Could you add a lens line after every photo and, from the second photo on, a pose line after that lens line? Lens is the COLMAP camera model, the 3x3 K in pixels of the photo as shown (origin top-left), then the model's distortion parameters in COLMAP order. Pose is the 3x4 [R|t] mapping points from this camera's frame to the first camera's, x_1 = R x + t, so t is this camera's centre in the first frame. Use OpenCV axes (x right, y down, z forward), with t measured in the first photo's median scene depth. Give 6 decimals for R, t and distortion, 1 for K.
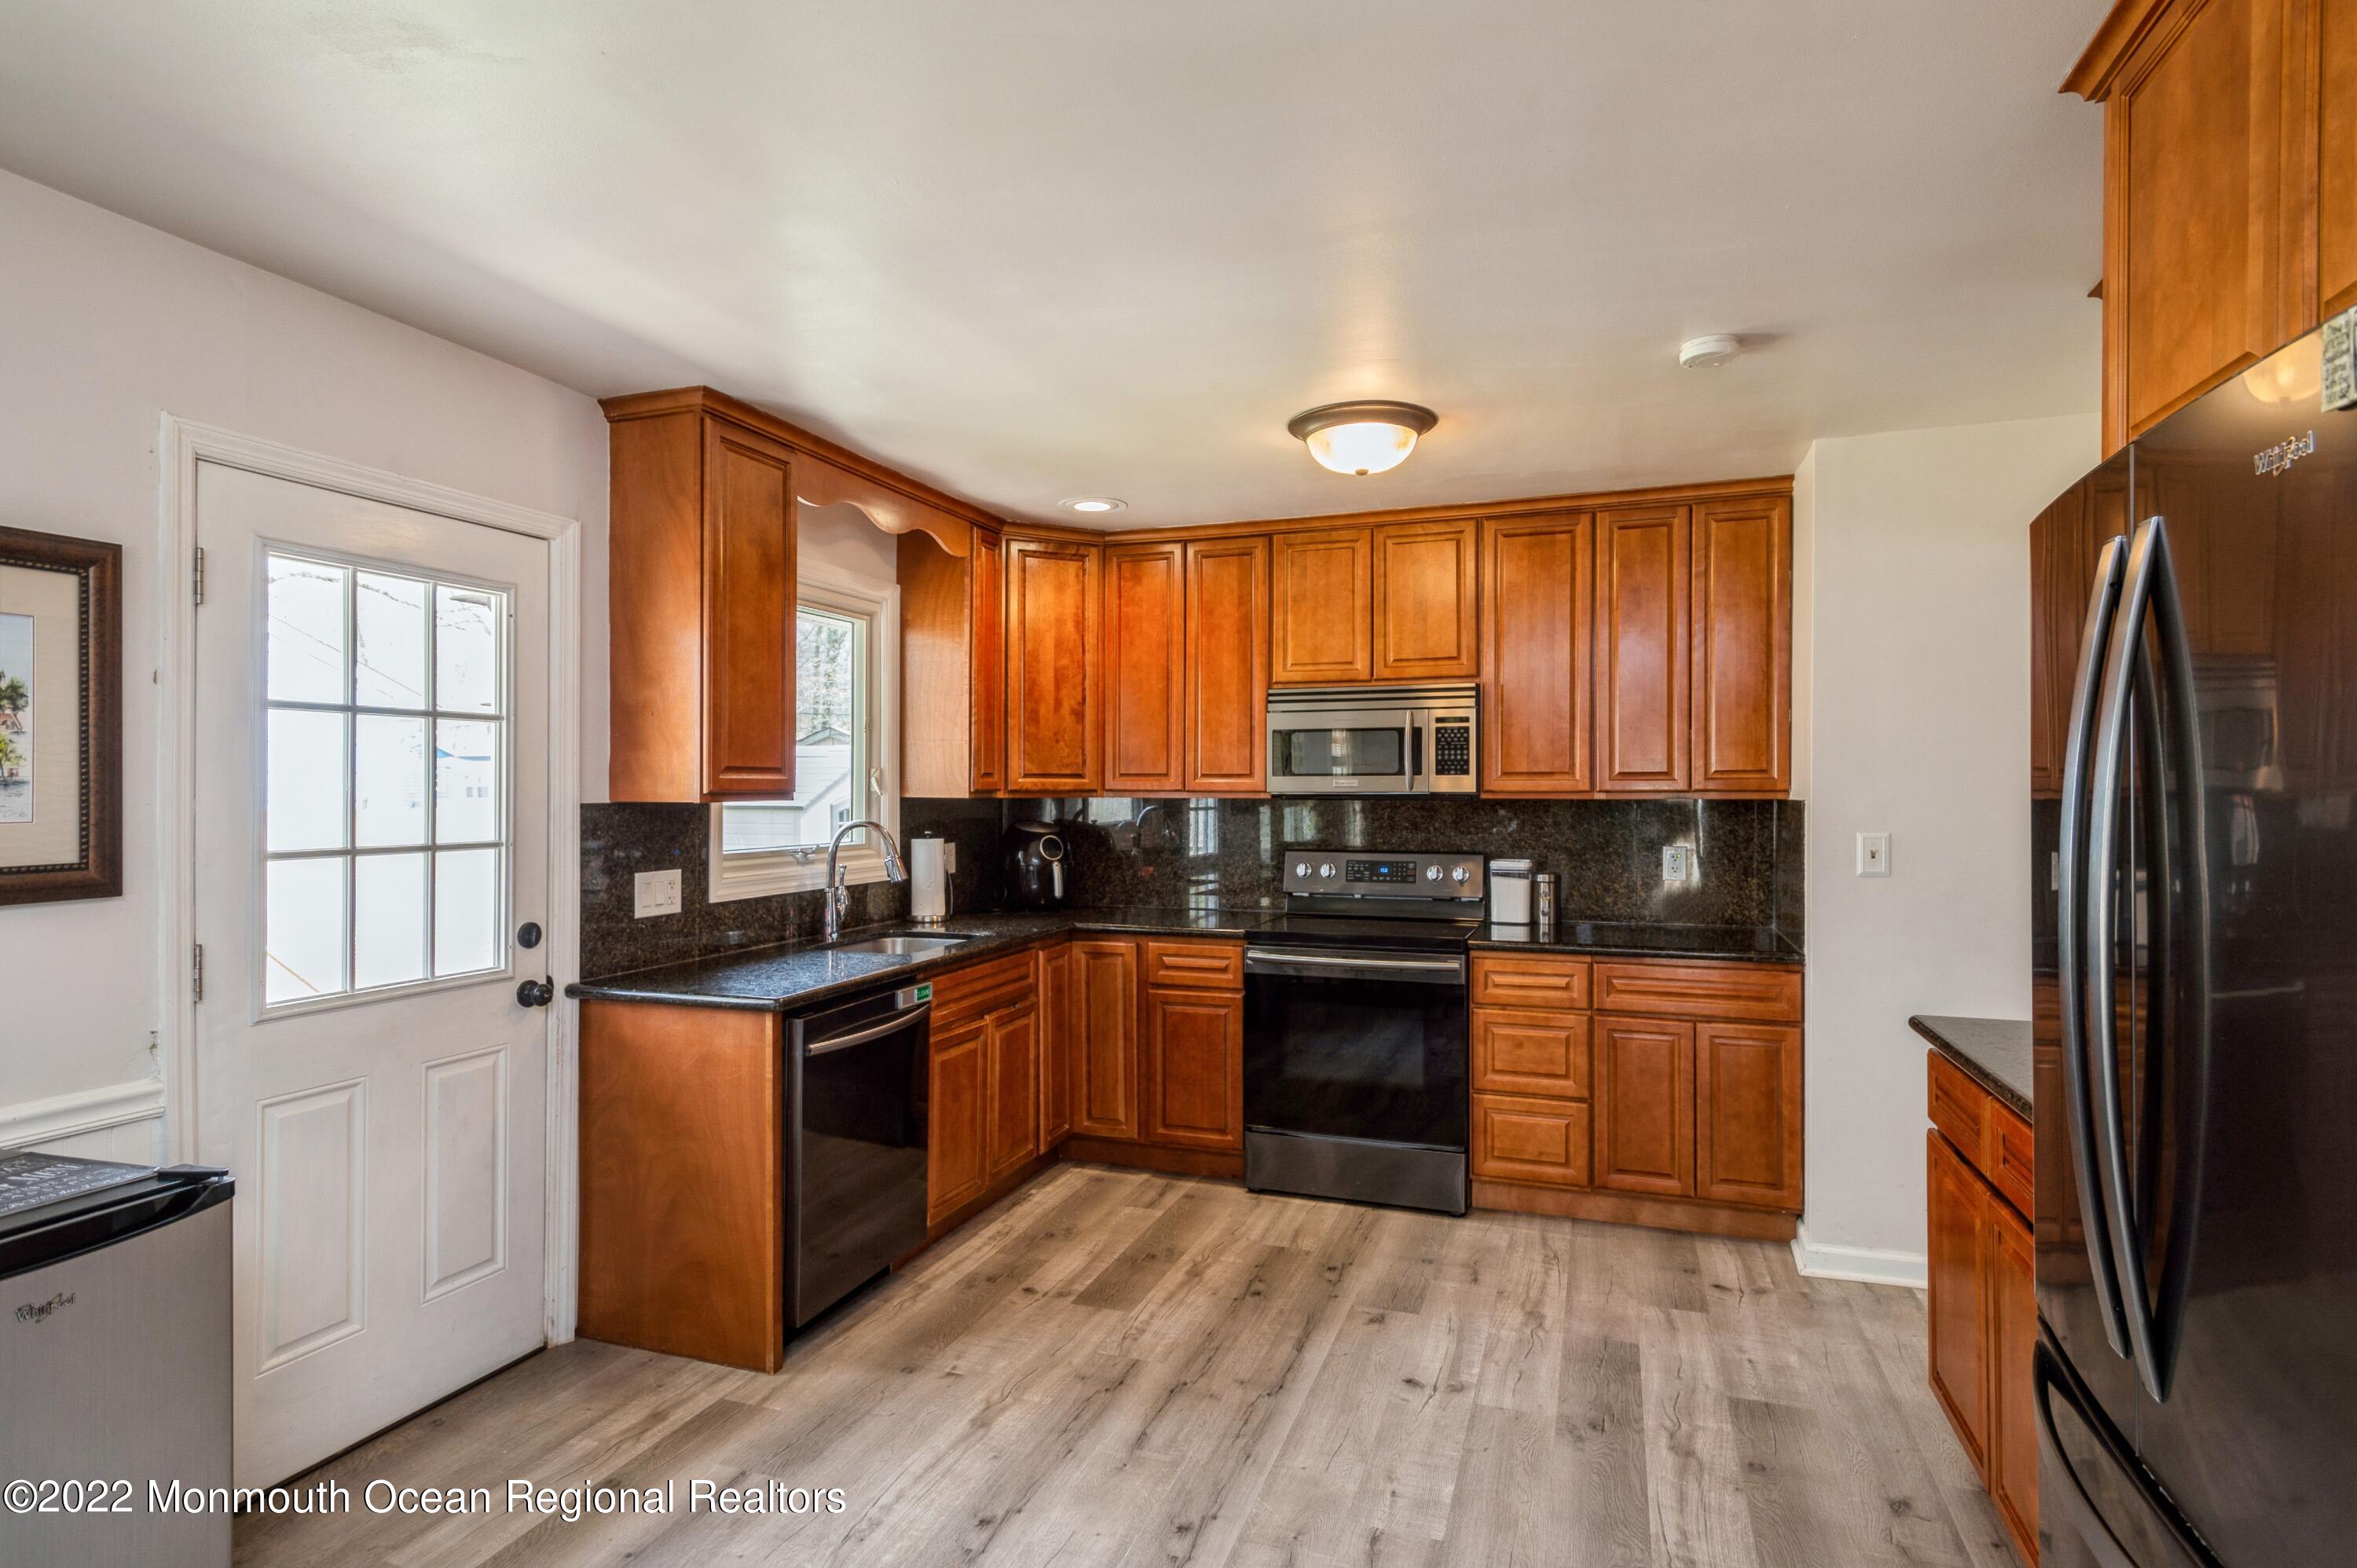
lens RADIAL K [[1252.2, 0, 1177.0], [0, 1252.2, 810.1], [0, 0, 1]] dist [0.000197, -0.000302]
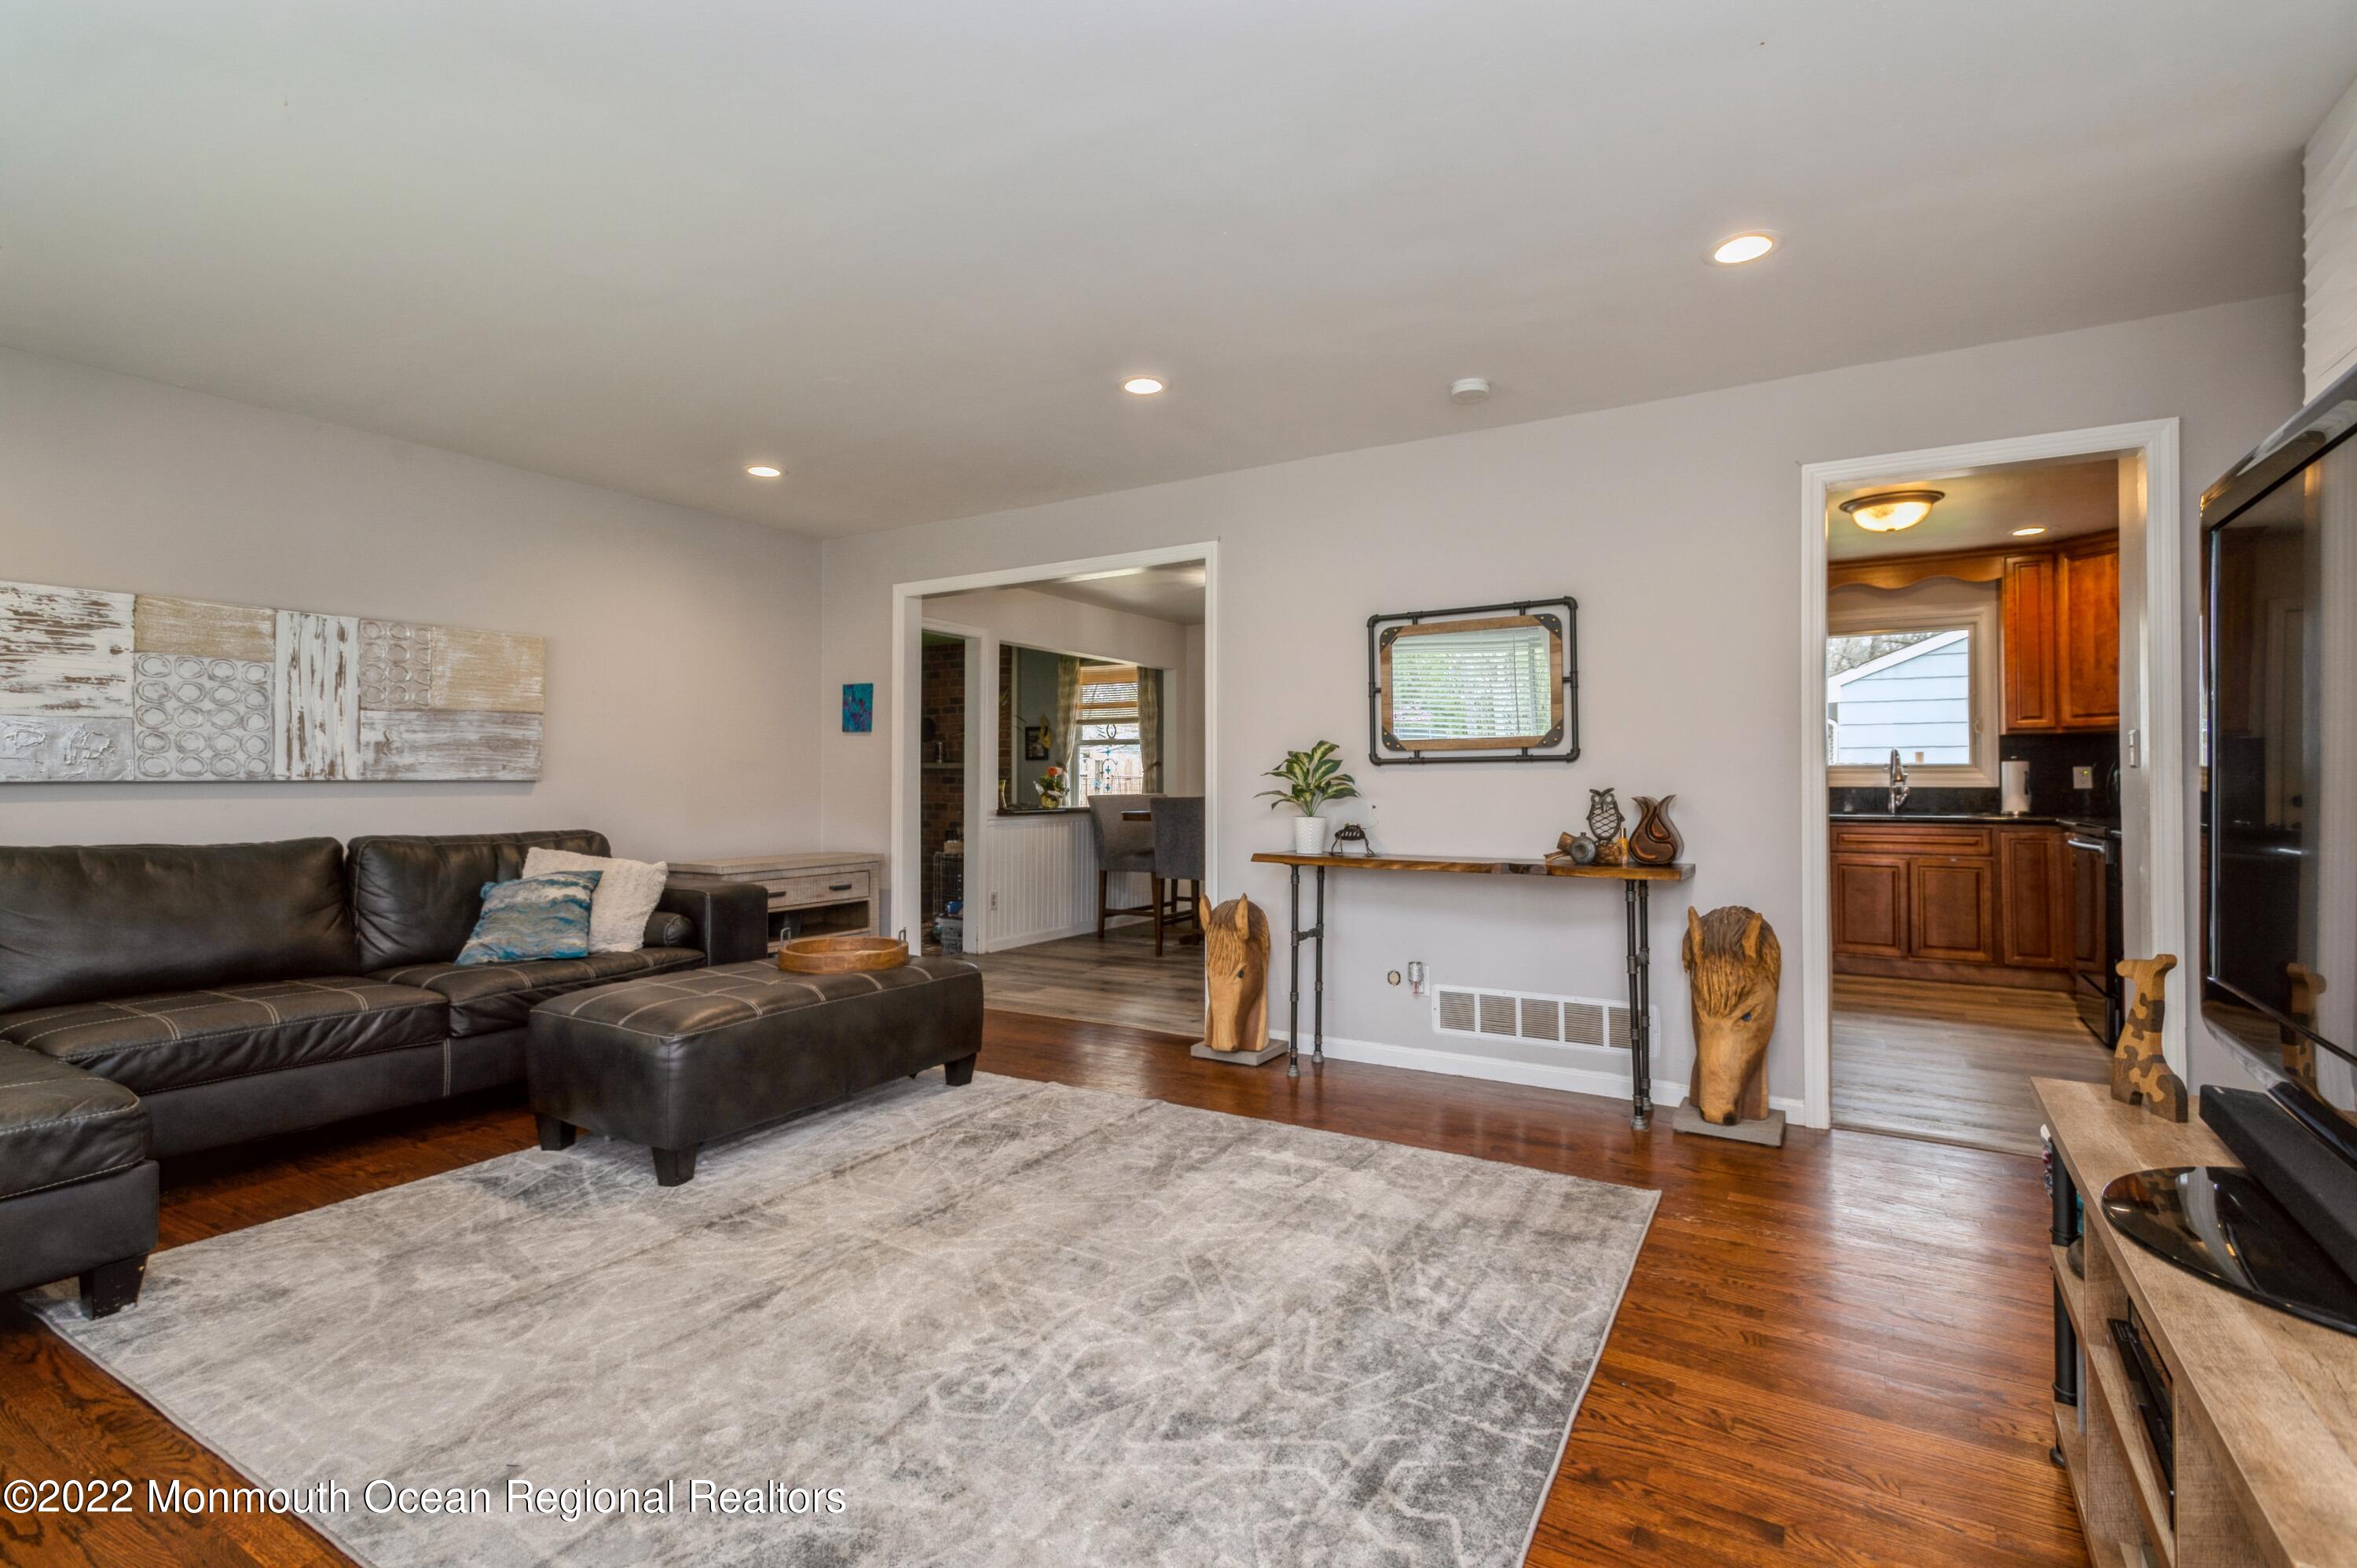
lens RADIAL K [[1113.2, 0, 1172.1], [0, 1113.2, 777.1], [0, 0, 1]] dist [0.003585, 0.000502]
pose [[-0.236681, -0.006908, -0.971563, 1.885947], [-0.018513, 0.999825, -0.002599, 0.088688], [0.971411, 0.017372, -0.236768, 0.440712]]
